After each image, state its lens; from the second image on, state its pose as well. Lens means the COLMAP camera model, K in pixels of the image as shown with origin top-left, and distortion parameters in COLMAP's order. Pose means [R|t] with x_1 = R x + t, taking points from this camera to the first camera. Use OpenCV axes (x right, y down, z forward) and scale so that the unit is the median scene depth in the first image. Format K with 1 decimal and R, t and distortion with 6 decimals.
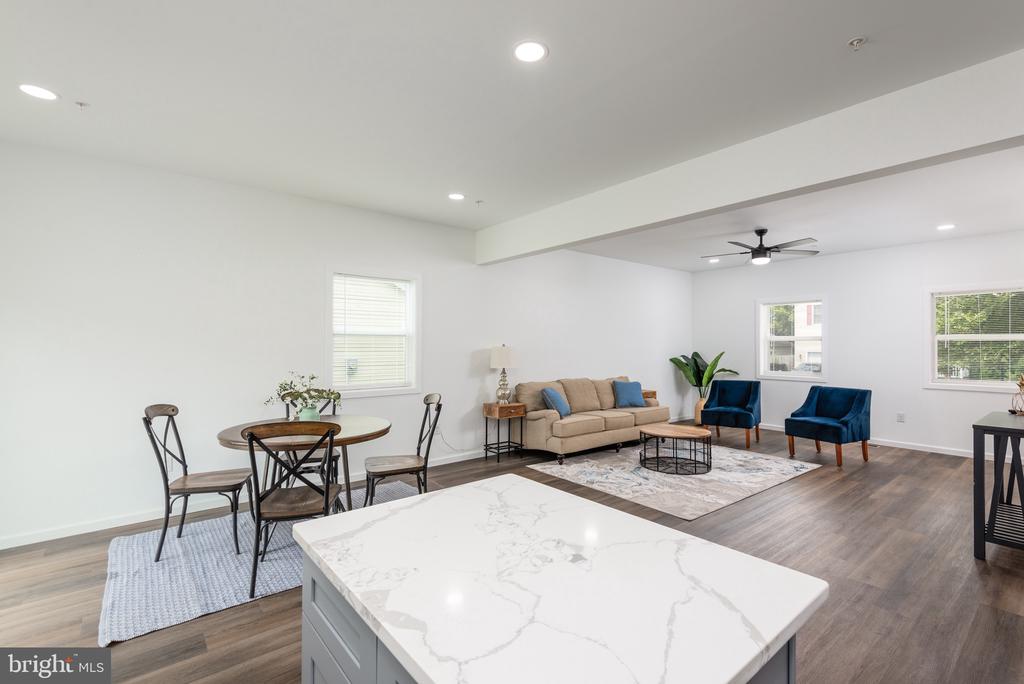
lens RADIAL K [[466.2, 0, 513.3], [0, 466.2, 340.7], [0, 0, 1]] dist [0.031428, 0.000058]
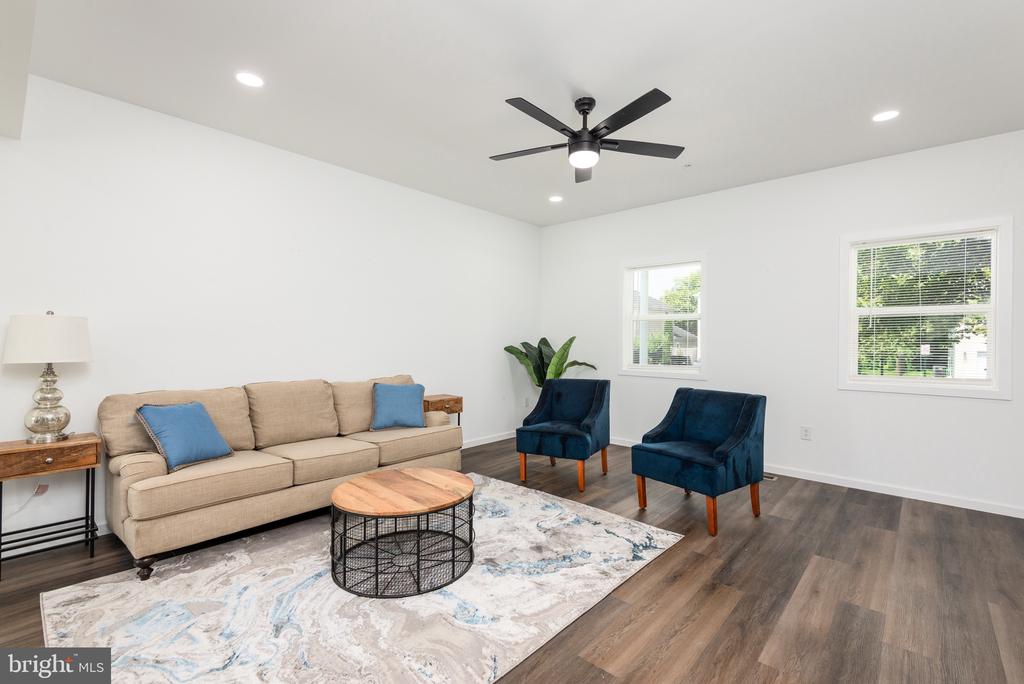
lens RADIAL K [[466.2, 0, 508.8], [0, 466.2, 340.2], [0, 0, 1]] dist [0.031428, 0.000058]
pose [[0.989683, 0.000227, 0.143271, 0.349621], [-0.001866, 0.999934, 0.011309, 0.029429], [-0.143259, -0.011460, 0.989619, 0.461550]]
